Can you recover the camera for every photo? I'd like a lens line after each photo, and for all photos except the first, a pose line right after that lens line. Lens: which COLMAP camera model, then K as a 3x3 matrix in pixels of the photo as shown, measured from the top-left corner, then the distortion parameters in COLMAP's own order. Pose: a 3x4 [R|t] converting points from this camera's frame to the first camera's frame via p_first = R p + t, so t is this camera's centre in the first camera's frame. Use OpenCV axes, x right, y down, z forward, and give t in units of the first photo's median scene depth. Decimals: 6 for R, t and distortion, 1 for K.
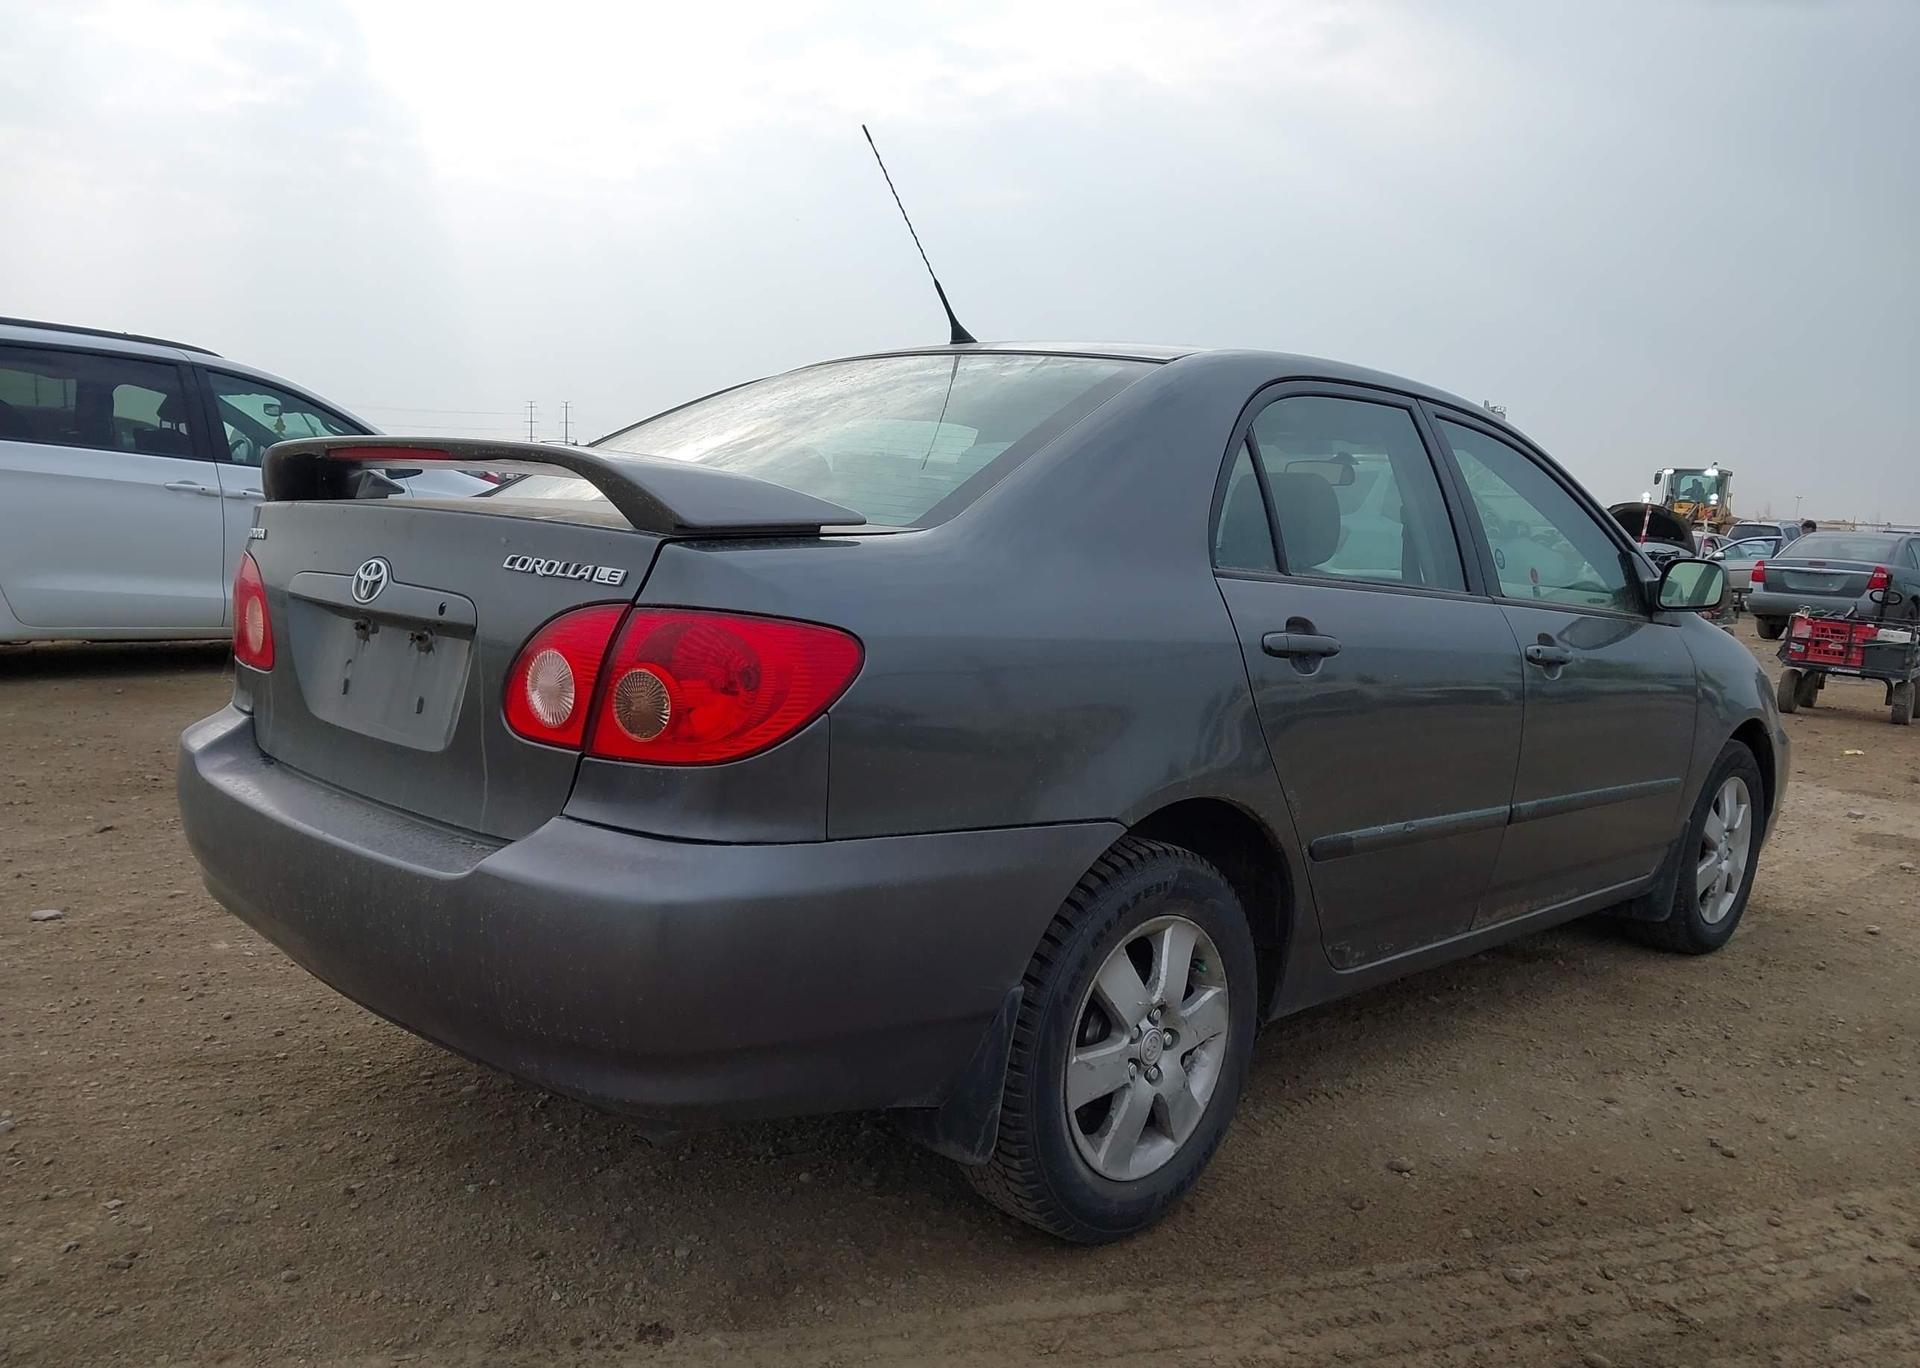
lens RADIAL K [[1512.5, 0, 969.1], [0, 1512.5, 731.7], [0, 0, 1]] dist [0.011343, 0.006754]
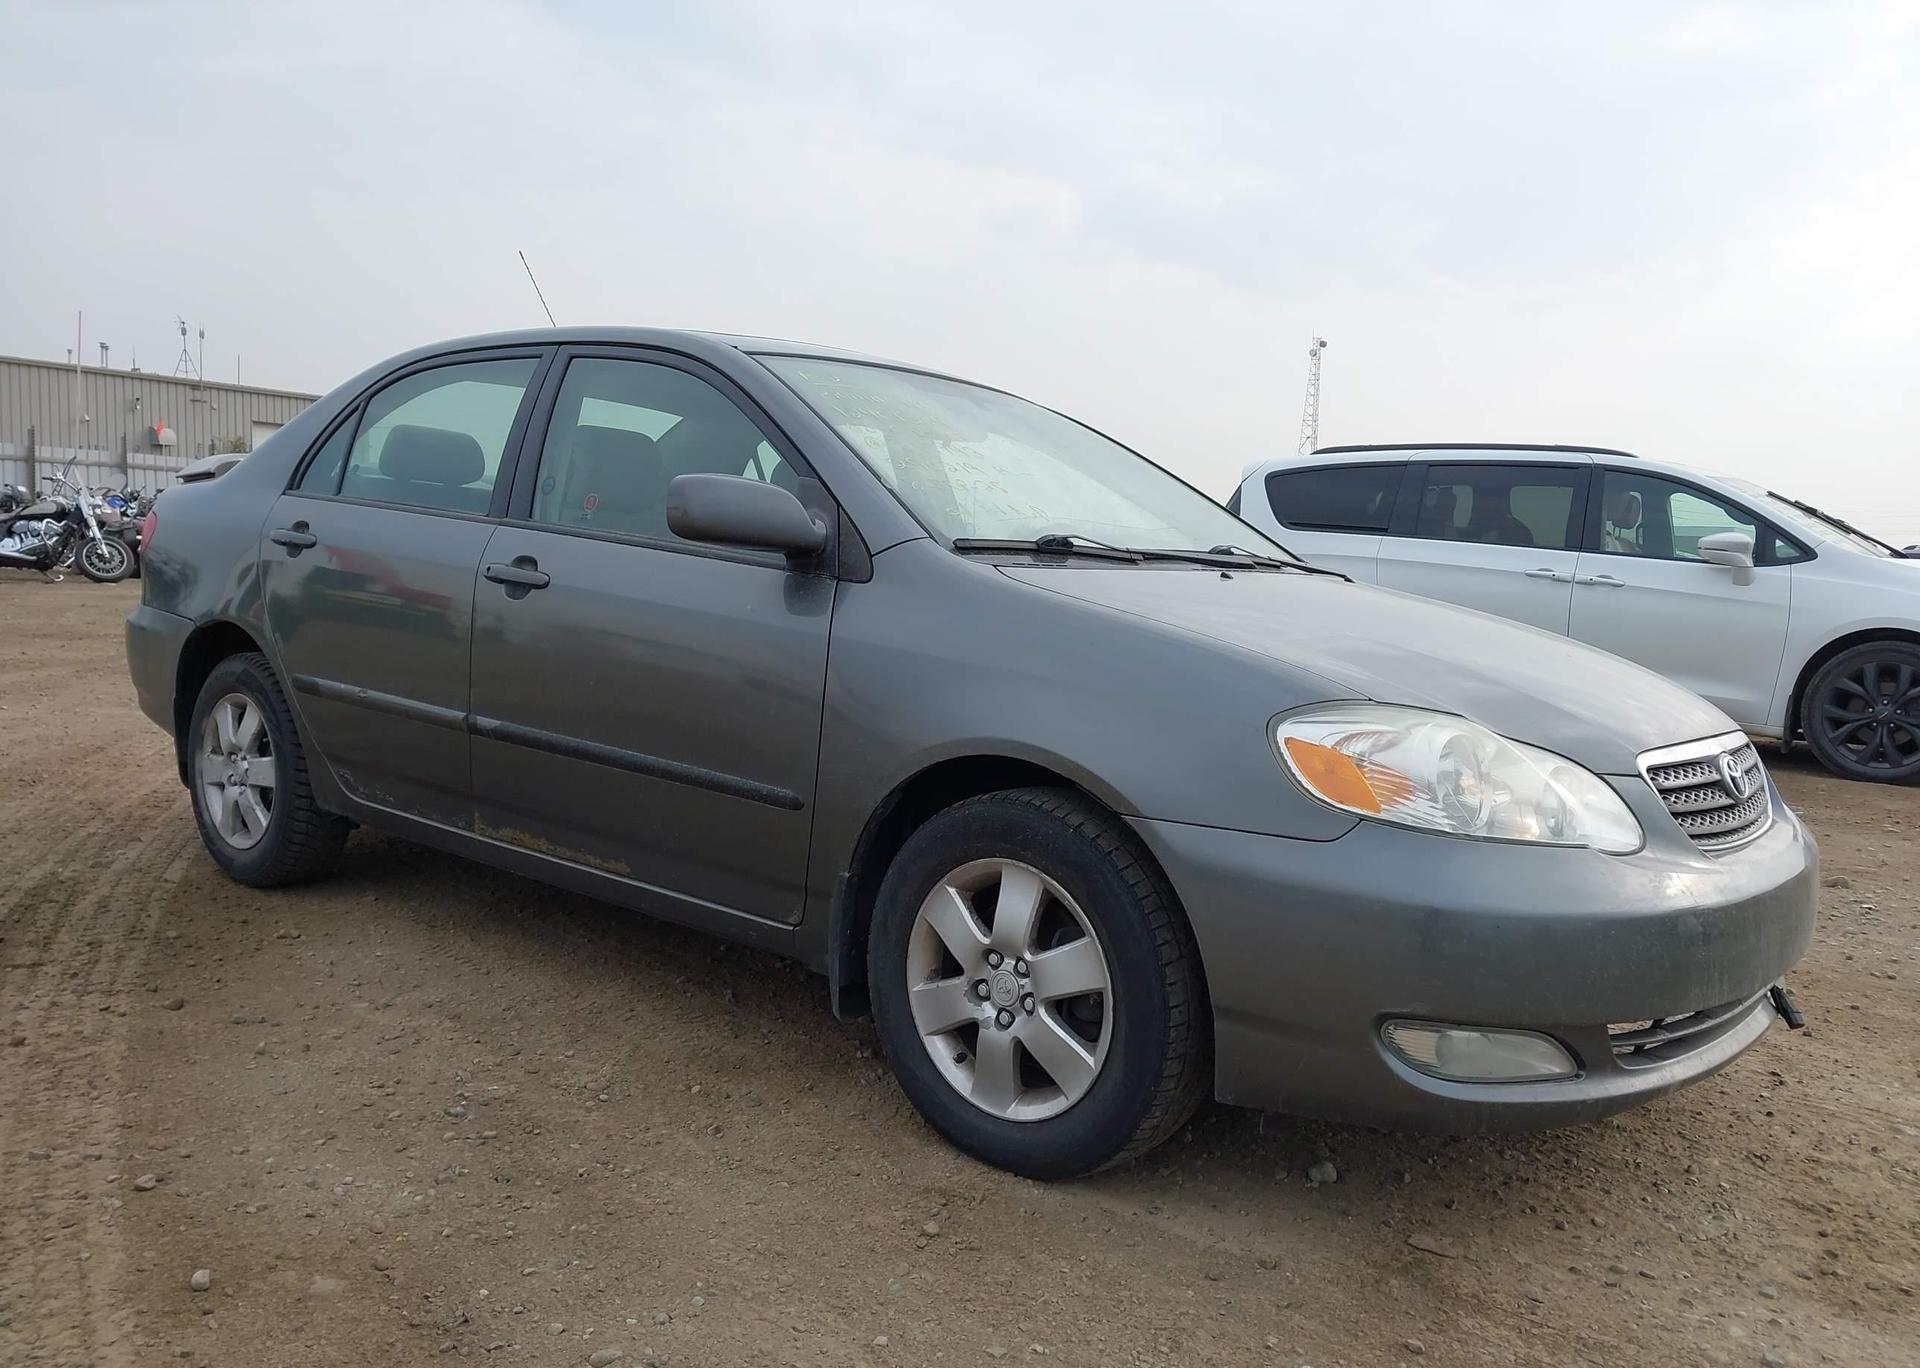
lens RADIAL K [[1497.3, 0, 966.3], [0, 1497.3, 740.9], [0, 0, 1]] dist [0.052178, -0.079766]
pose [[0.084532, 0.075410, -0.993563, 1.802785], [-0.187658, 0.980494, 0.058452, -0.075039], [0.978590, 0.181509, 0.097034, 1.568248]]
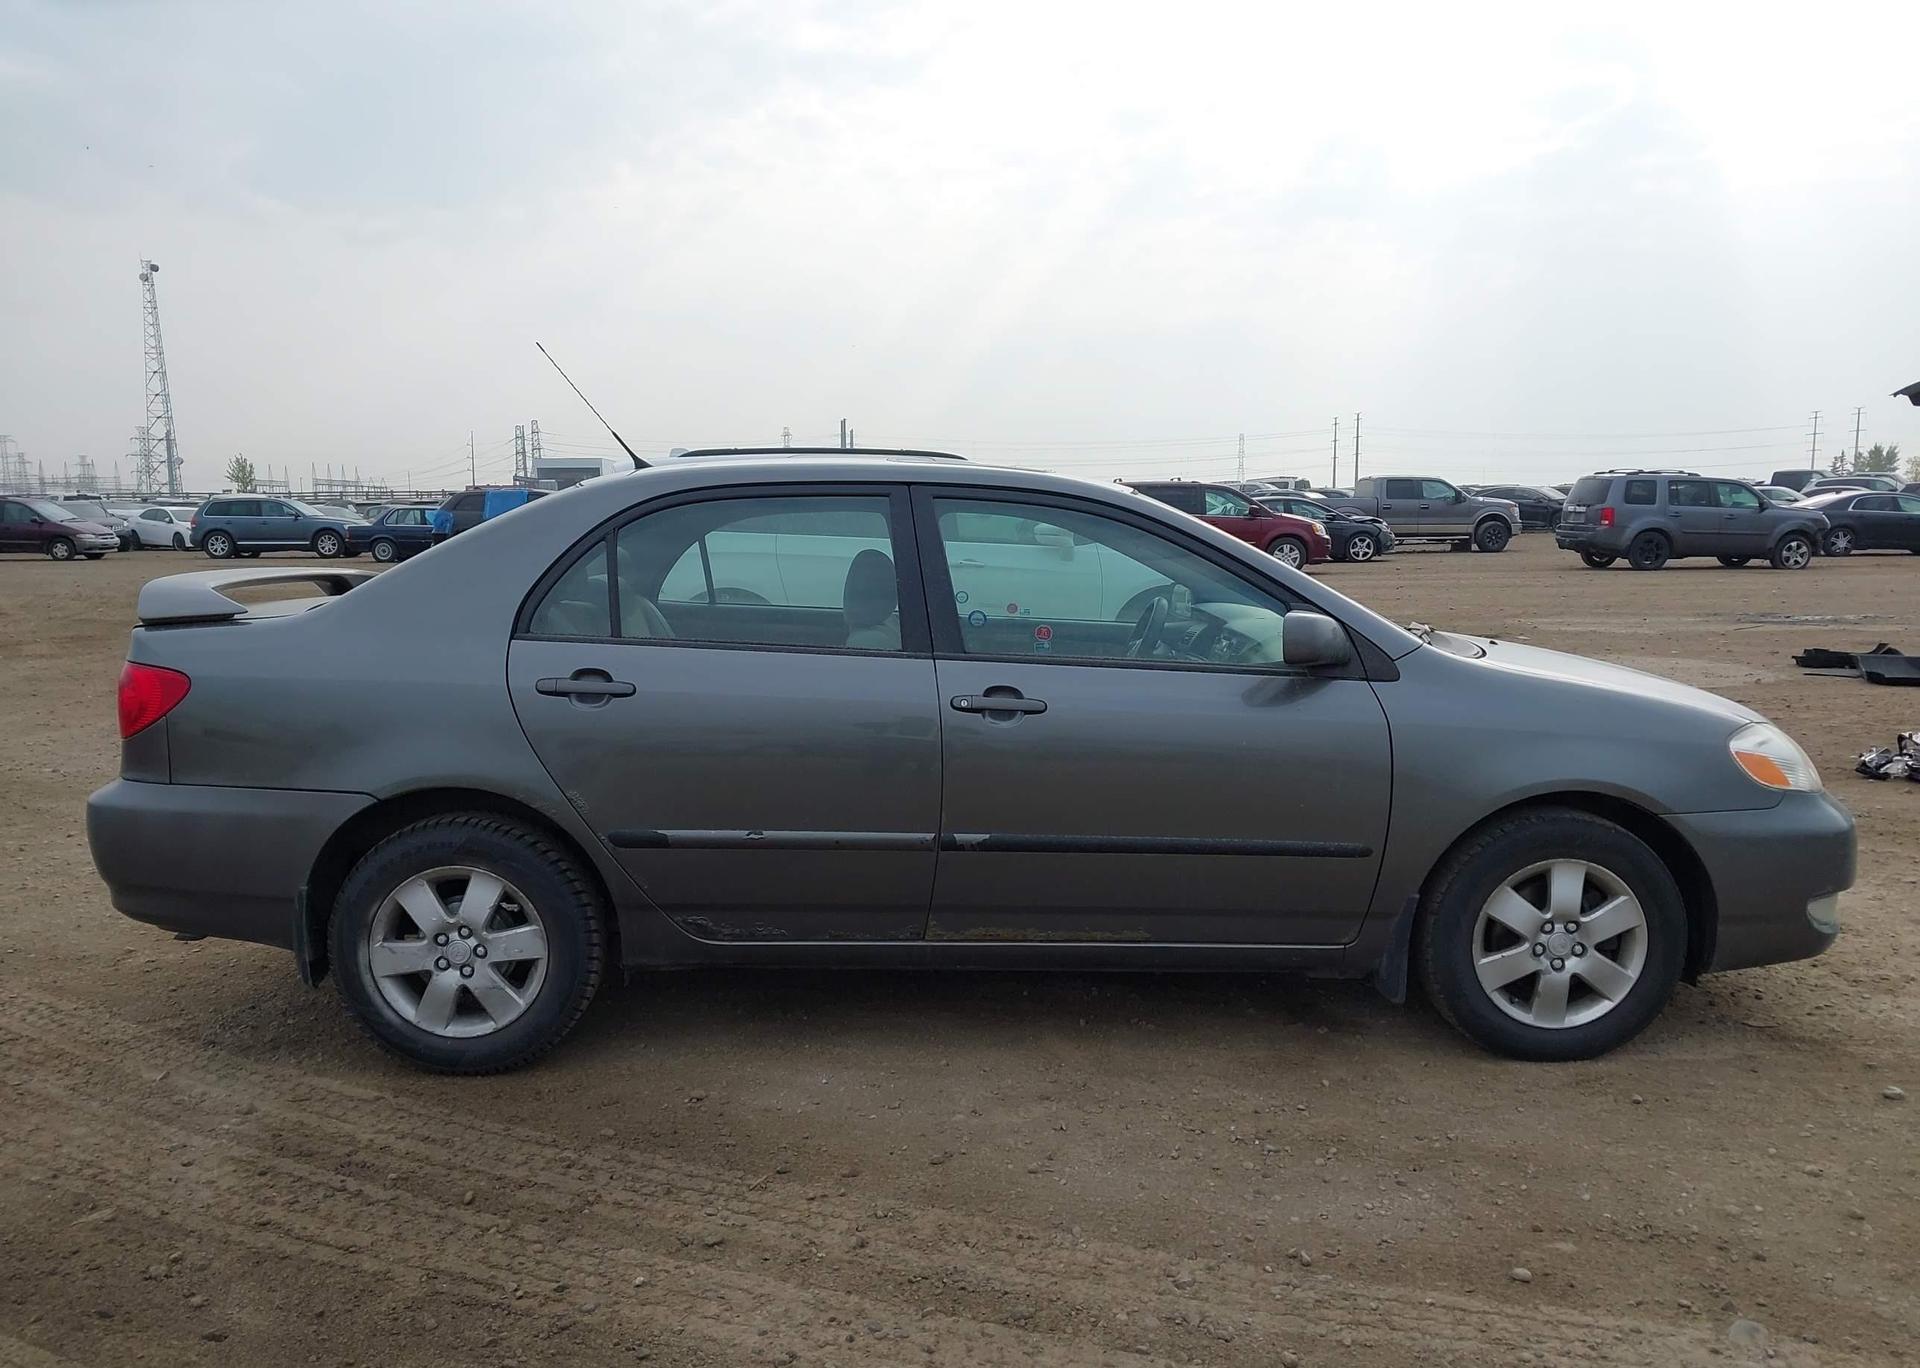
lens RADIAL K [[1477.6, 0, 959.8], [0, 1477.6, 749.2], [0, 0, 1]] dist [0.114048, -0.185337]
pose [[0.707724, 0.052861, -0.704509, 1.453601], [-0.057258, 0.998208, 0.017379, -0.045834], [0.704165, 0.028039, 0.709482, 0.277989]]
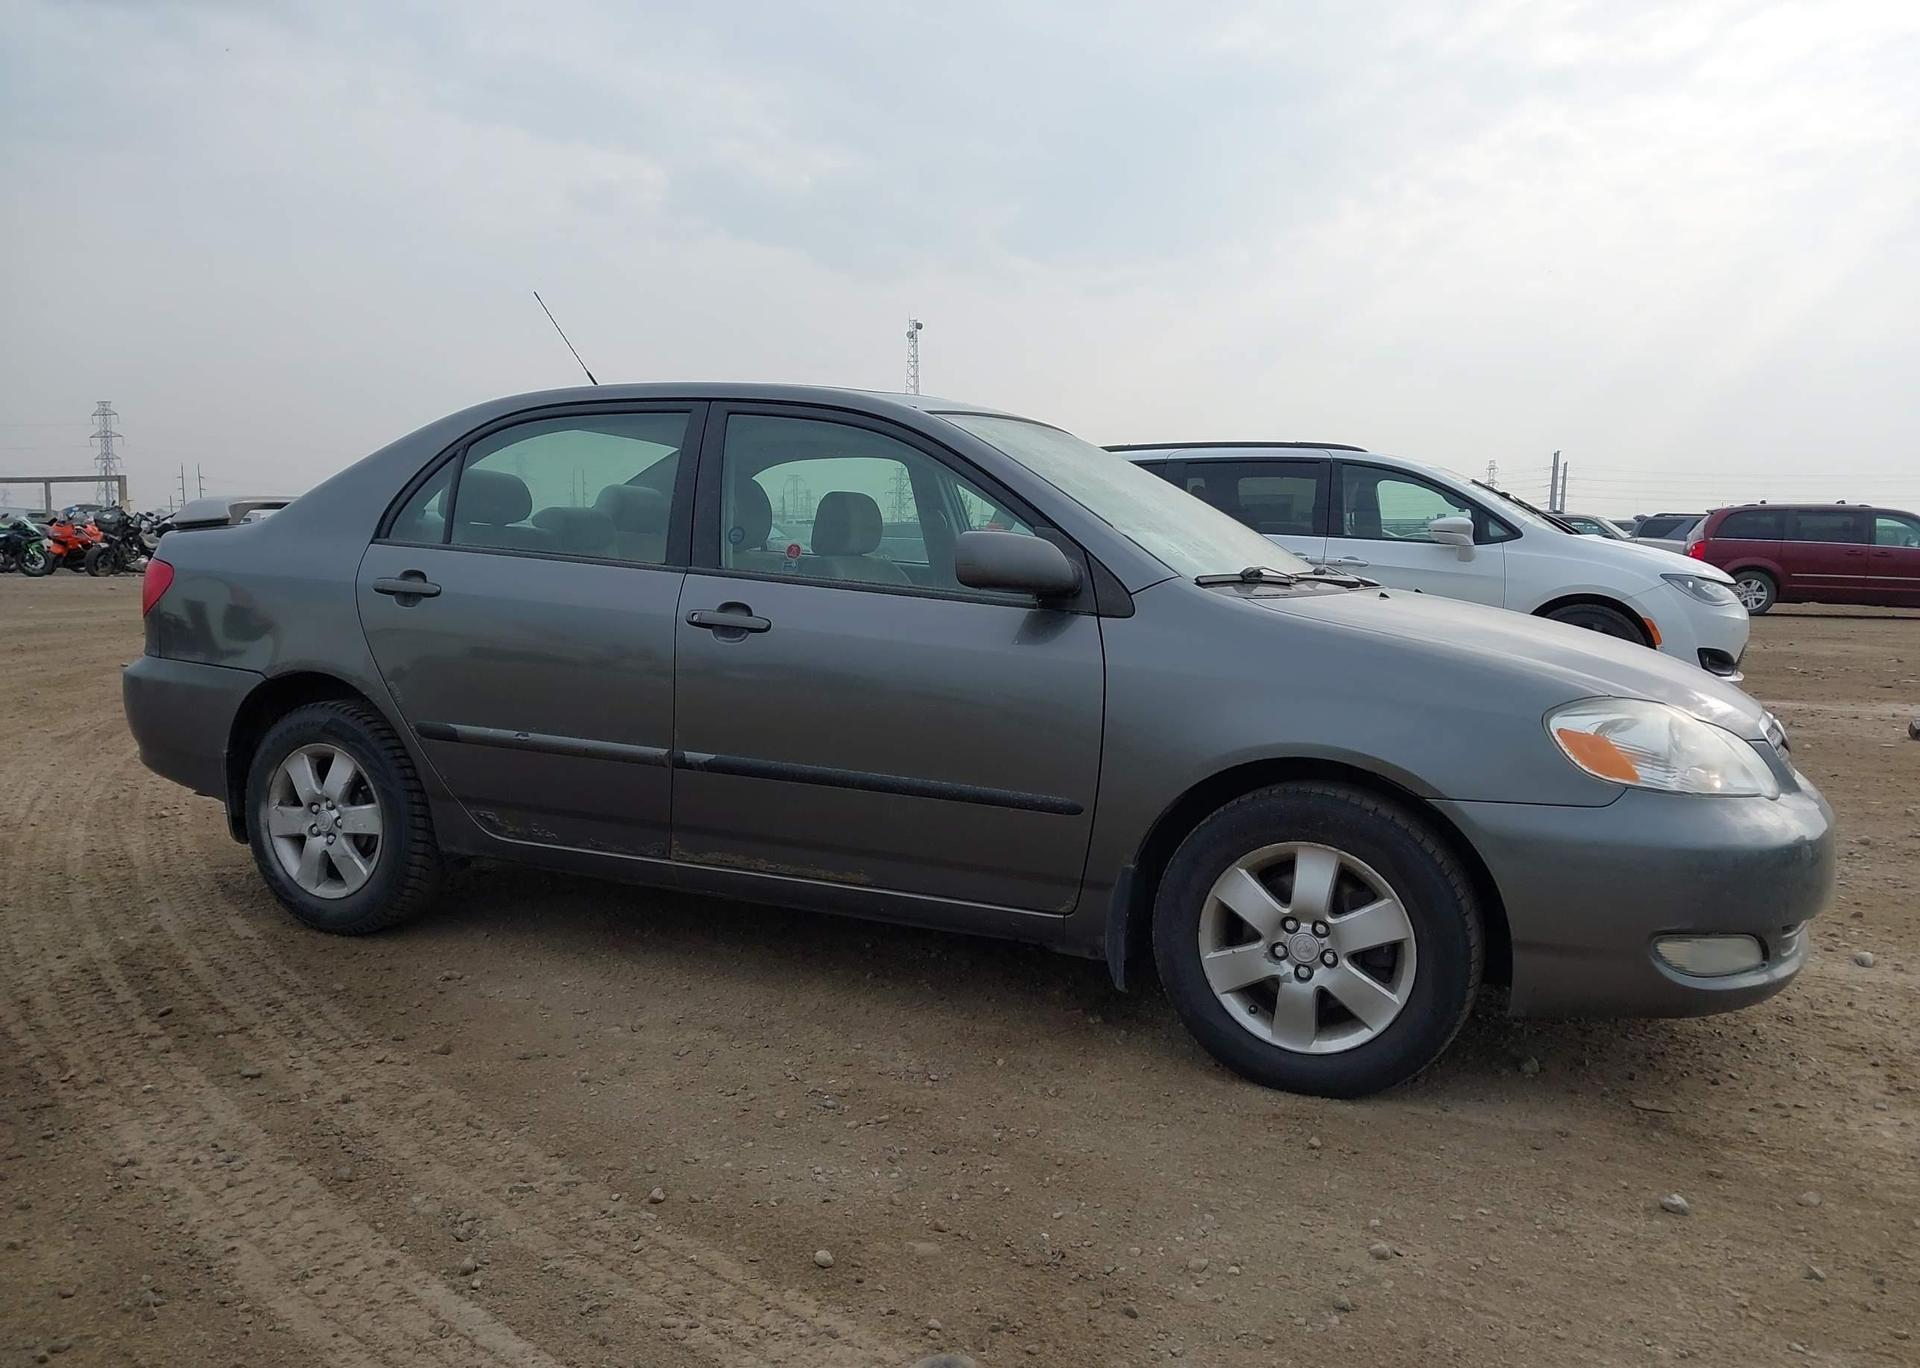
lens RADIAL K [[1484.8, 0, 961.7], [0, 1484.8, 766.0], [0, 0, 1]] dist [0.048821, -0.076228]
pose [[0.330112, 0.090179, -0.939624, 1.854191], [-0.133525, 0.989878, 0.048092, -0.028184], [0.934450, 0.109587, 0.338812, 1.050904]]
